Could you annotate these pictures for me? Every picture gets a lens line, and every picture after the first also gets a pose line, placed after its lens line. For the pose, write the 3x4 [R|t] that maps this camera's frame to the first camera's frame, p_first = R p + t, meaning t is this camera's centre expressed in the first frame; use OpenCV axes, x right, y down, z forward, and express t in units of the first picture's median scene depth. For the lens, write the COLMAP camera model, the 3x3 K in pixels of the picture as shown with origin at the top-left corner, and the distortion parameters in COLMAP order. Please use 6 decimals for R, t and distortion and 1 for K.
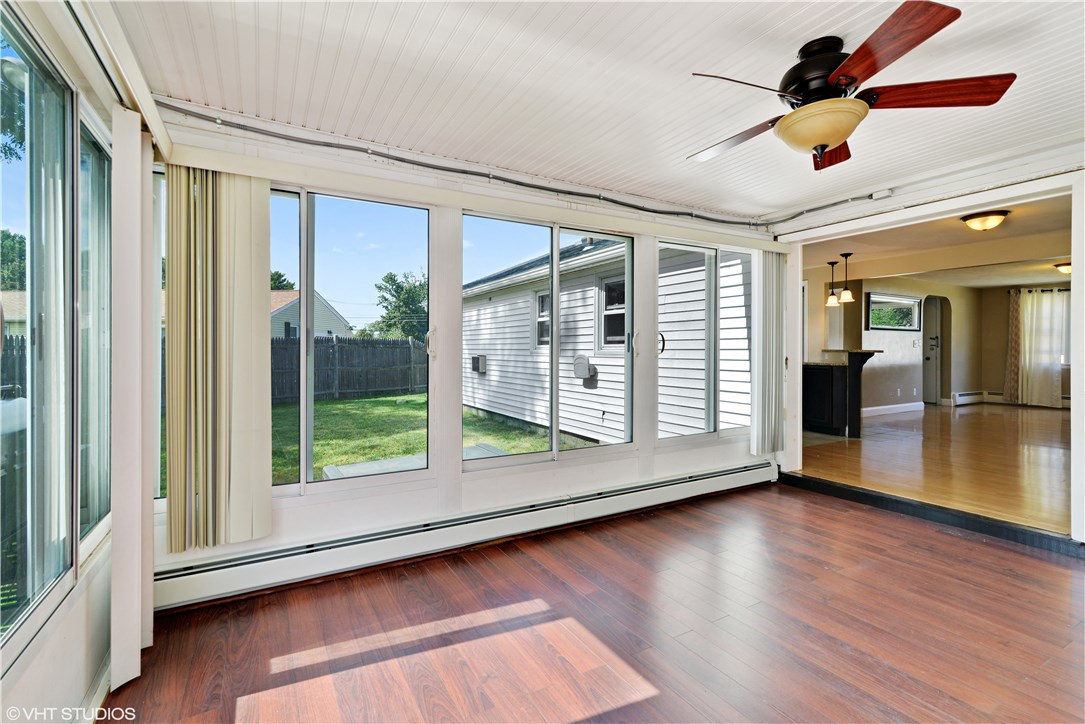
lens RADIAL K [[495.4, 0, 531.7], [0, 495.4, 350.9], [0, 0, 1]] dist [0.015956, 0.000352]
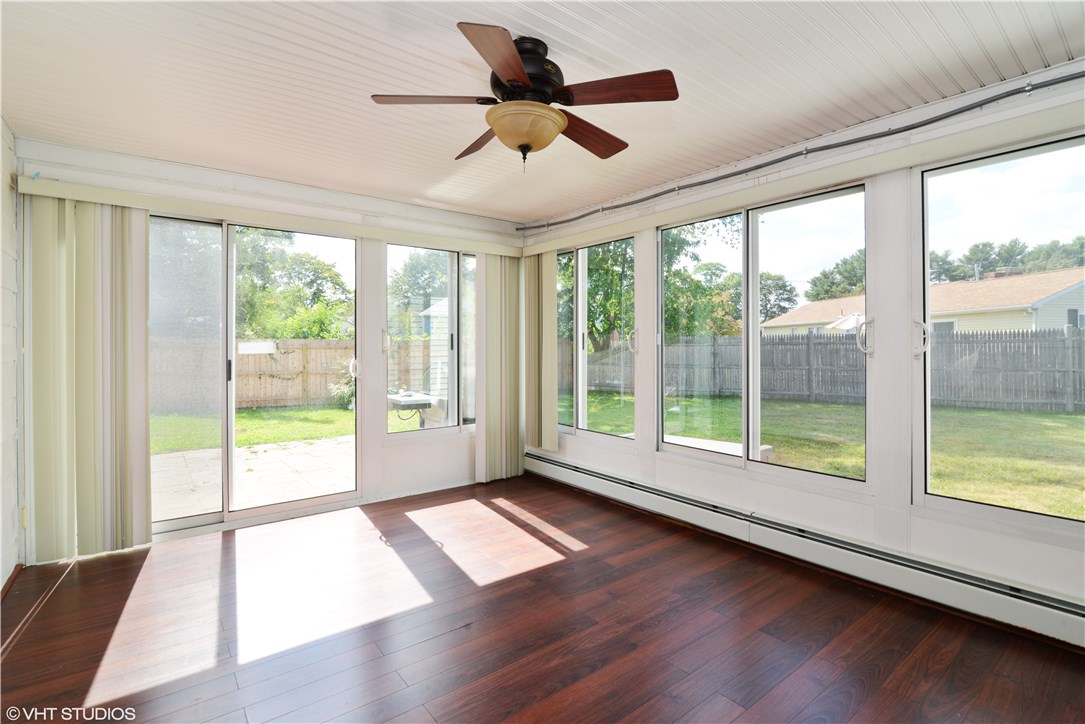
lens RADIAL K [[487.0, 0, 538.1], [0, 487.0, 342.7], [0, 0, 1]] dist [-0.004560, -0.000151]
pose [[0.166724, -0.004853, -0.985992, 1.127088], [-0.002845, 0.999981, -0.005403, -0.004696], [0.985999, 0.003705, 0.166707, 0.628788]]
